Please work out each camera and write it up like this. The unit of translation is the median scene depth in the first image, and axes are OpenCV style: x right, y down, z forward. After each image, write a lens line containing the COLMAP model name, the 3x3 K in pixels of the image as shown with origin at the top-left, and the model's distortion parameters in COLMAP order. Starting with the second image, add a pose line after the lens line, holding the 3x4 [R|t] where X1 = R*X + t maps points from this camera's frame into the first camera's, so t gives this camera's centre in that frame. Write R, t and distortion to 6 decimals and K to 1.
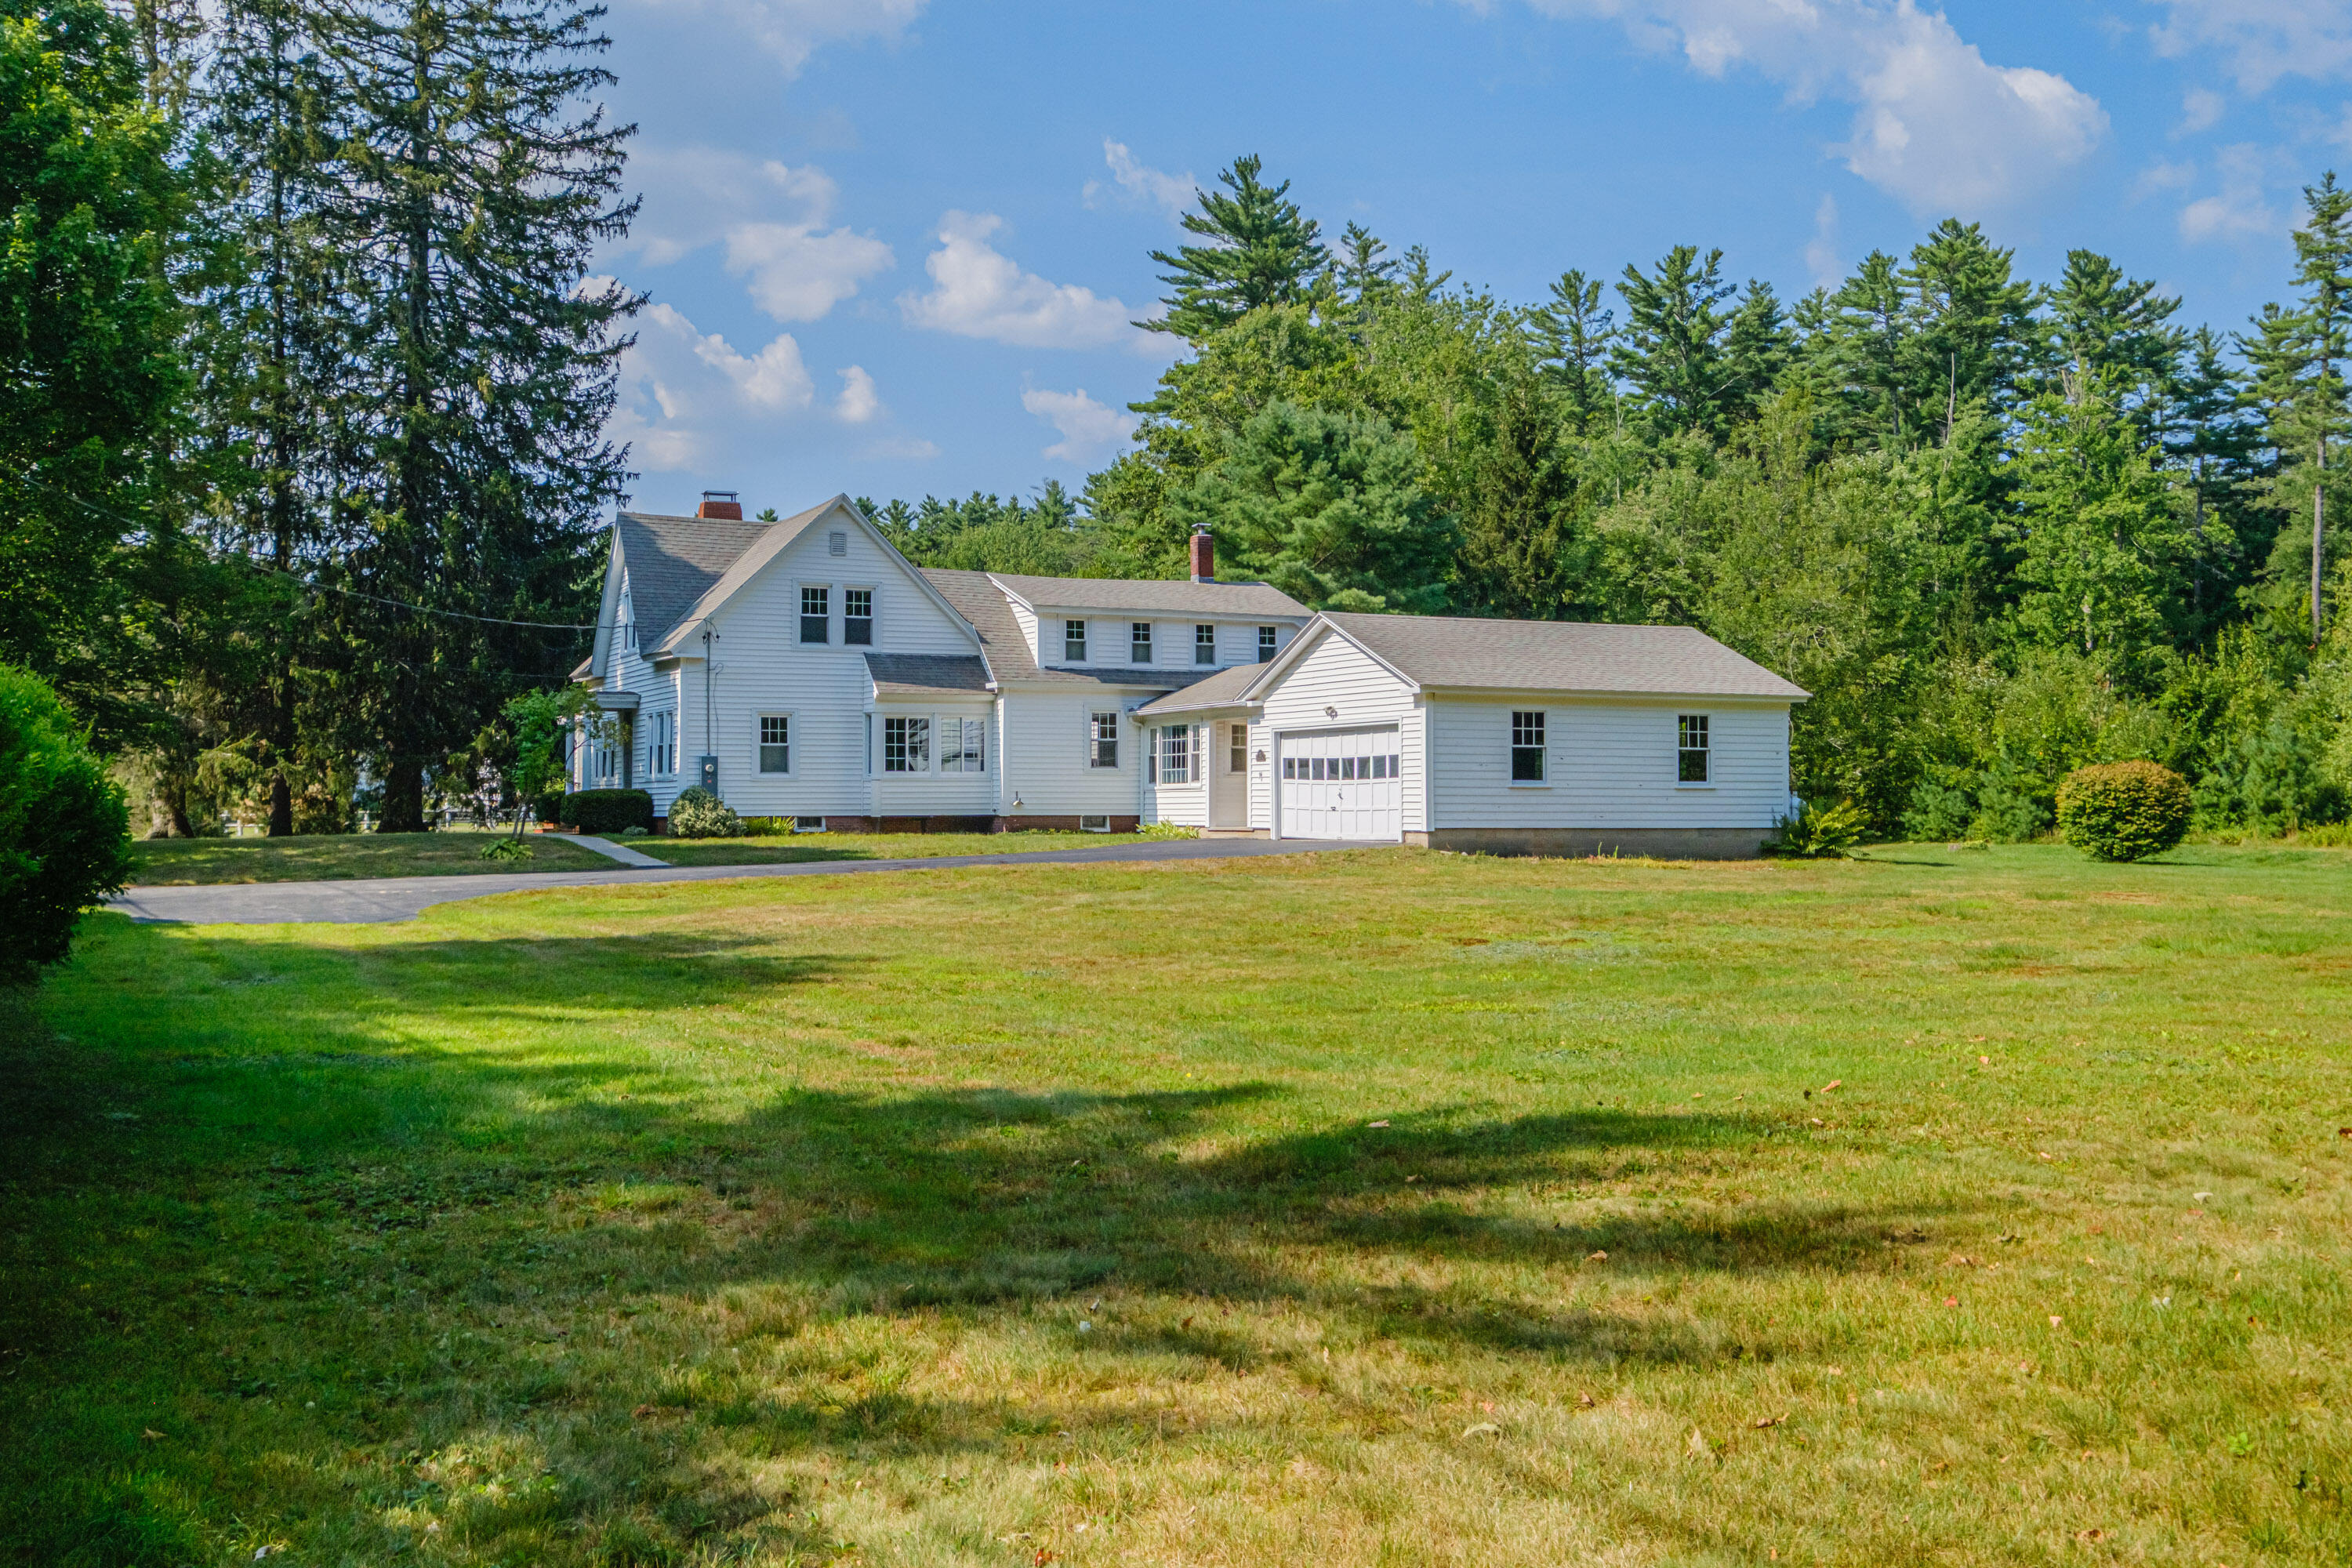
lens RADIAL K [[2606.7, 0, 1178.7], [0, 2606.7, 784.0], [0, 0, 1]] dist [0.004771, 0.000000]
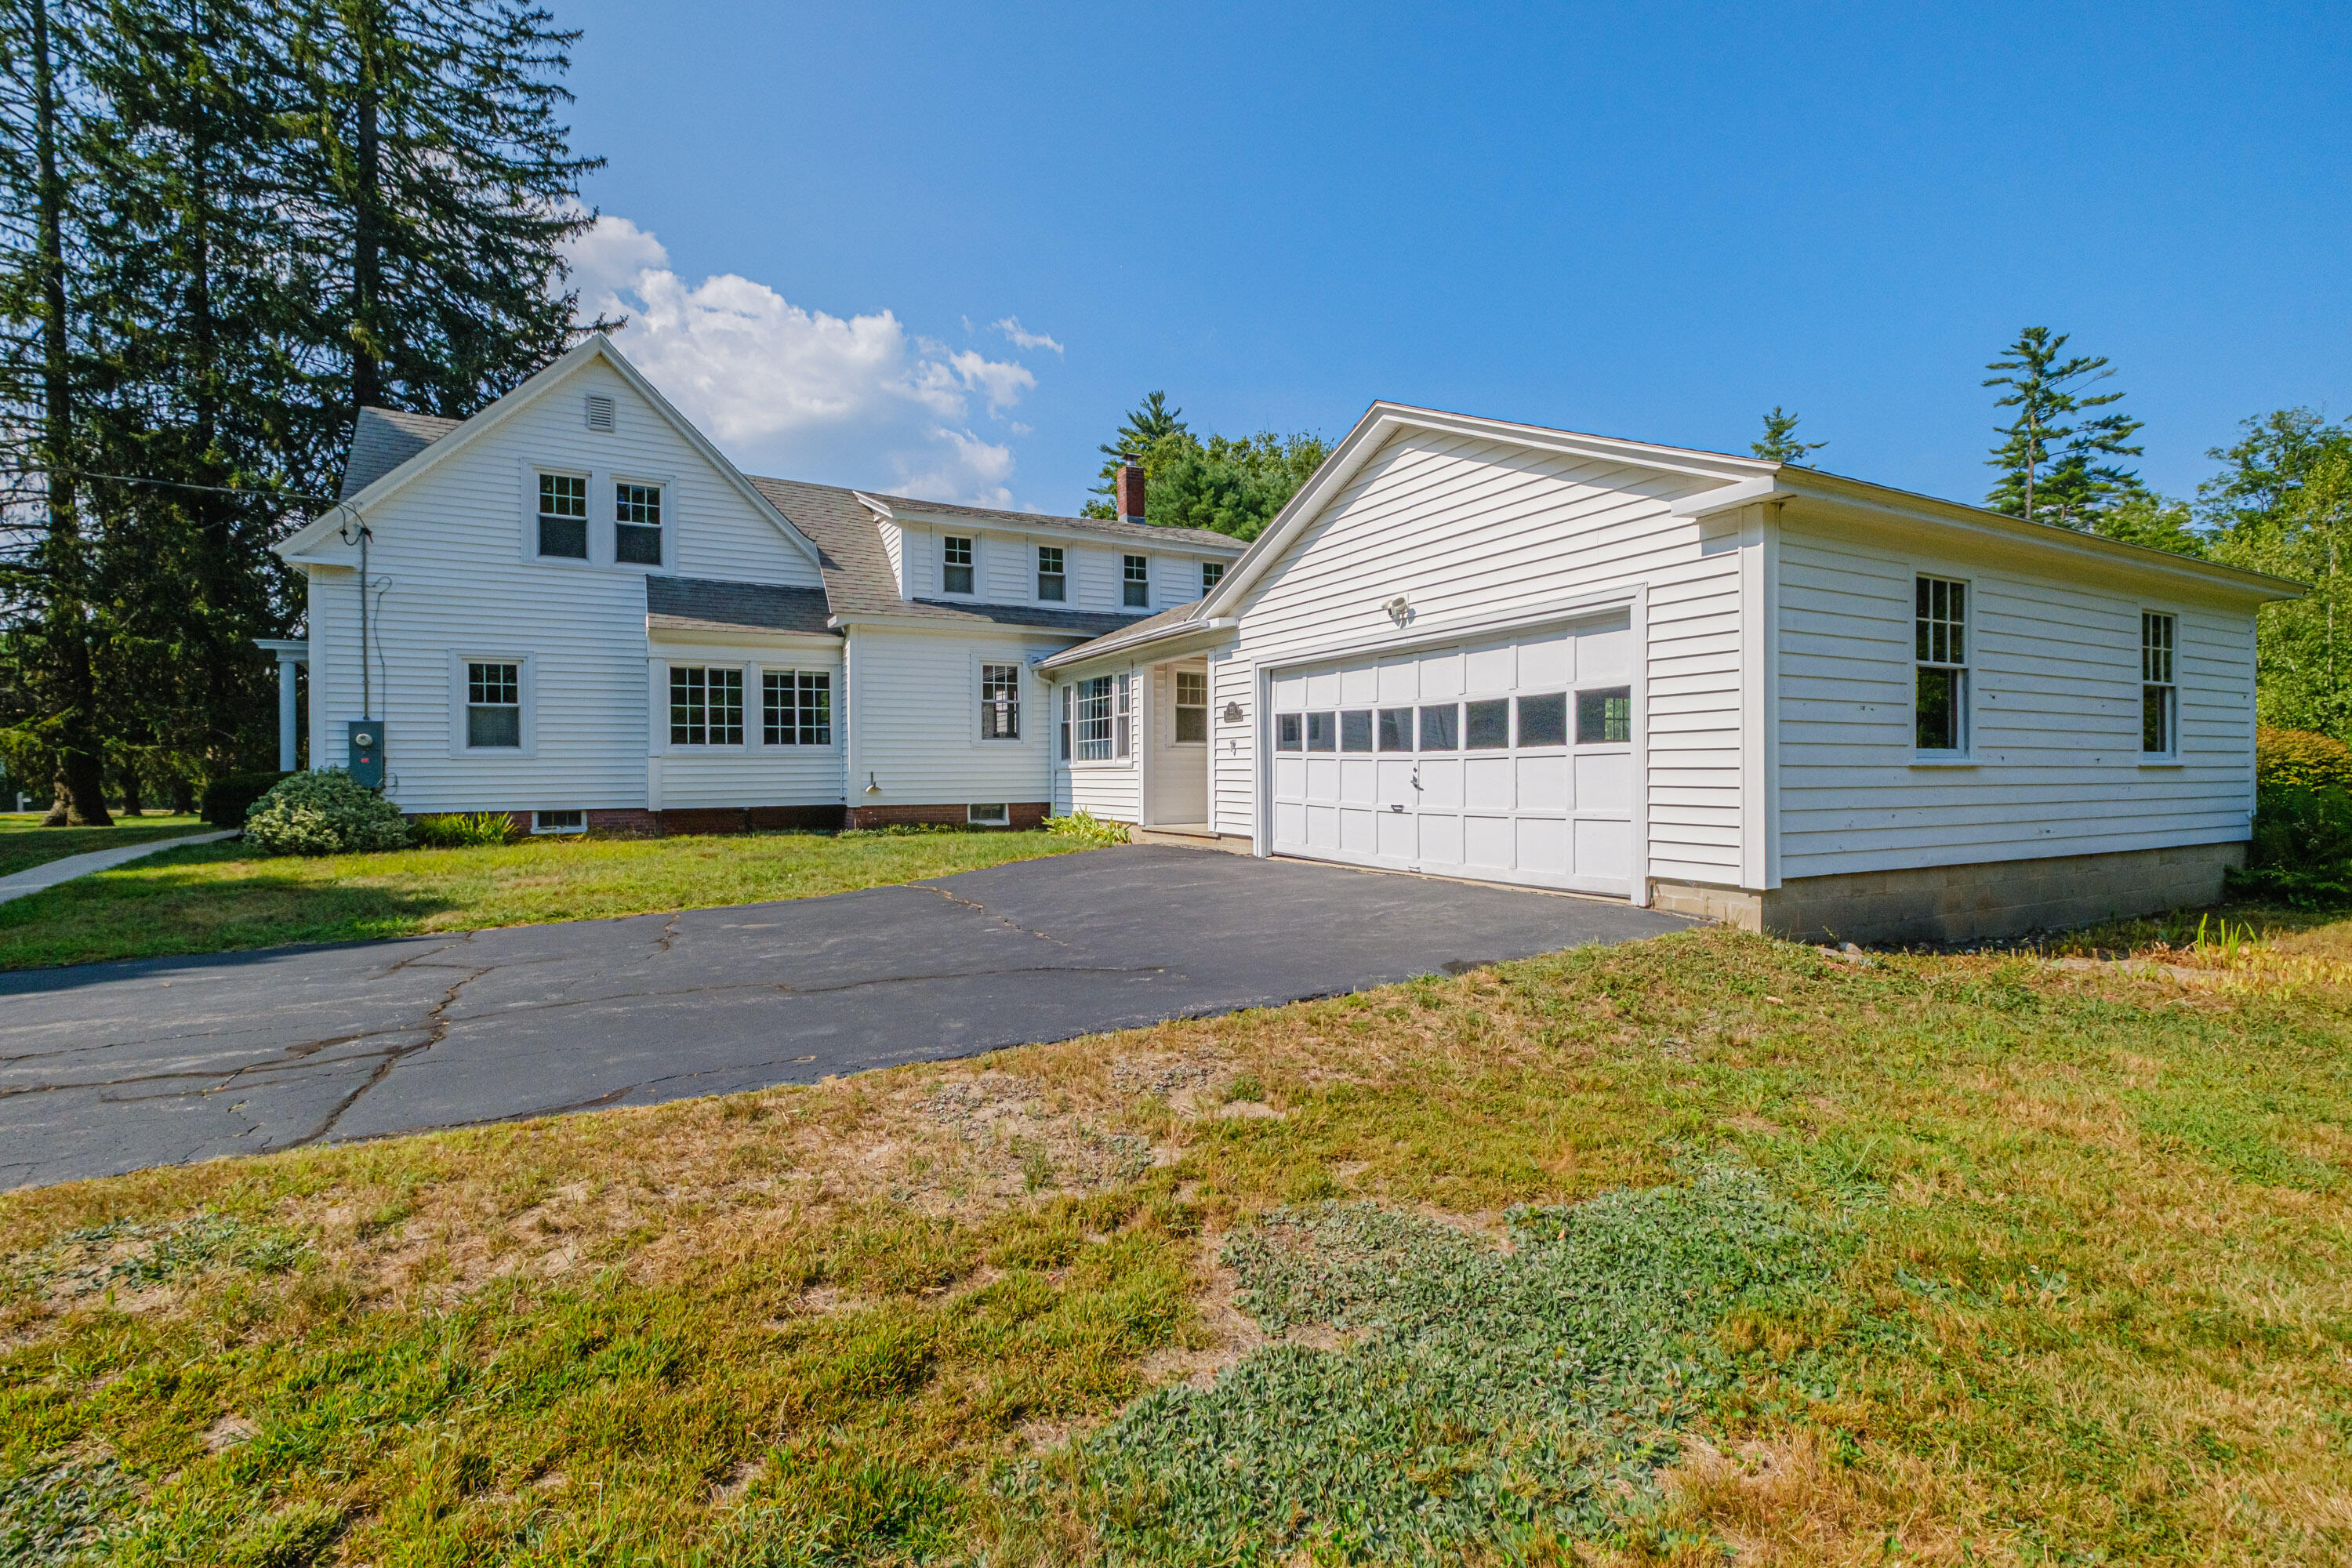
lens RADIAL K [[1051.7, 0, 1188.7], [0, 1051.7, 779.5], [0, 0, 1]] dist [-0.003766, -0.002810]
pose [[0.997999, -0.006256, 0.062921, 0.005962], [0.005106, 0.999817, 0.018427, -0.000113], [-0.063025, -0.018069, 0.997848, 0.710736]]
